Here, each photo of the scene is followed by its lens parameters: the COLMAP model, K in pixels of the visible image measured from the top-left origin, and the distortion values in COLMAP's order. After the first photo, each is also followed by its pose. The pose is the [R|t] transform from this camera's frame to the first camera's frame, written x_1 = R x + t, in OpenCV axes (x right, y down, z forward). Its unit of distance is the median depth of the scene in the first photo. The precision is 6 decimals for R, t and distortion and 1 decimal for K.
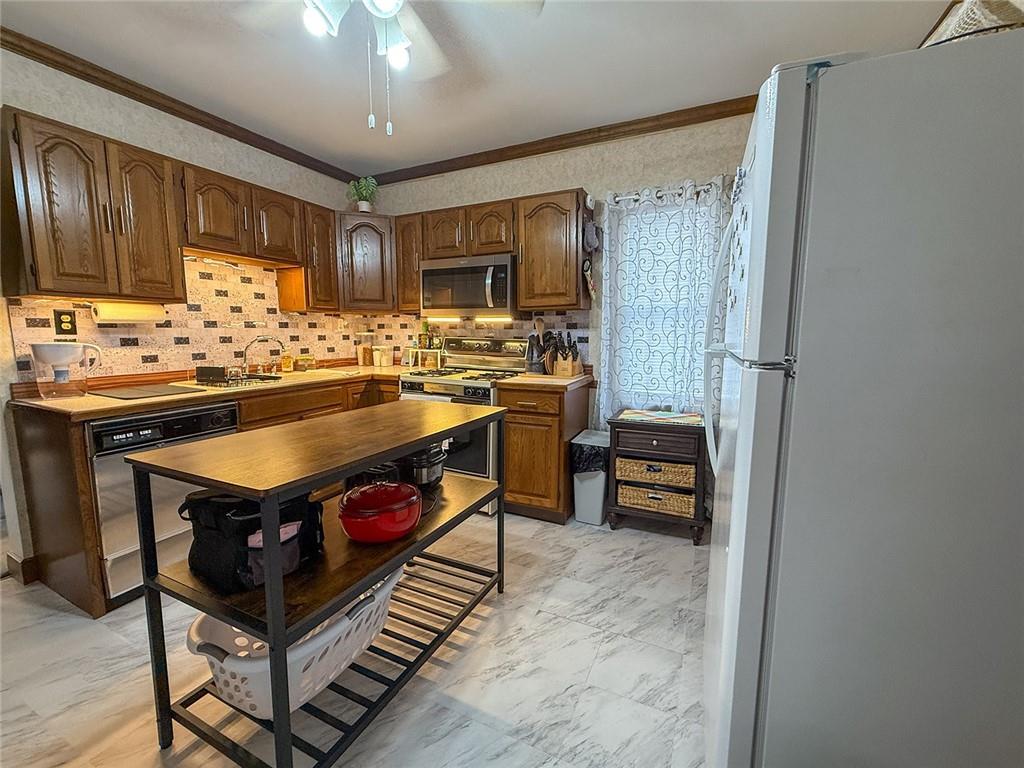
lens RADIAL K [[412.7, 0, 511.3], [0, 412.7, 386.0], [0, 0, 1]] dist [-0.000521, 0.000359]
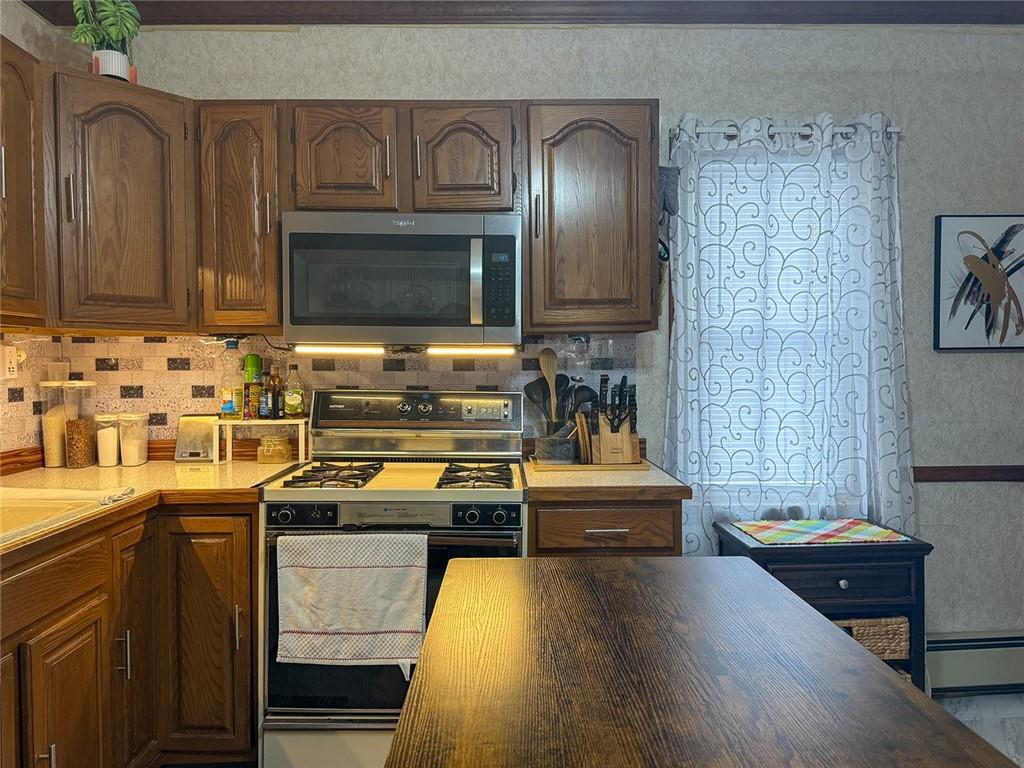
lens RADIAL K [[750.7, 0, 515.3], [0, 750.7, 389.8], [0, 0, 1]] dist [0.033216, -0.031537]
pose [[0.896876, -0.021225, 0.441773, -0.361964], [0.063943, 0.994577, -0.082030, -0.045430], [-0.437636, 0.101819, 0.893369, 0.233307]]
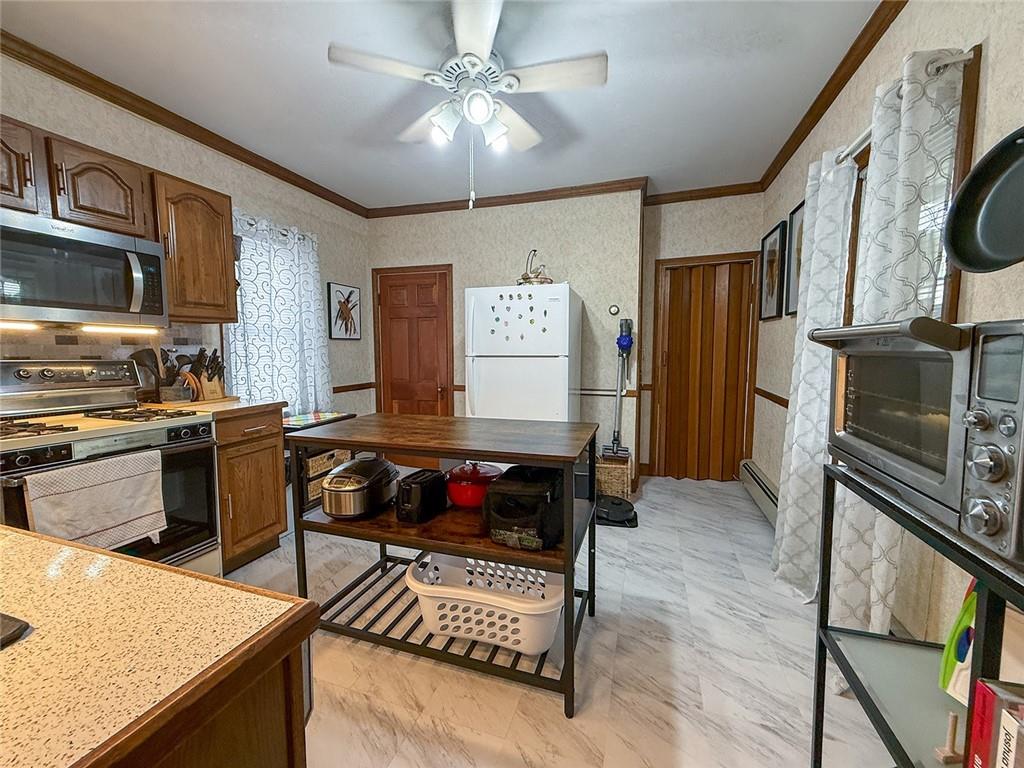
lens RADIAL K [[412.7, 0, 517.6], [0, 412.7, 380.5], [0, 0, 1]] dist [-0.000521, 0.000359]
pose [[-0.123189, -0.080771, 0.989091, -0.773083], [0.118525, 0.988351, 0.095473, -0.067901], [-0.985280, 0.128993, -0.112180, 0.449724]]
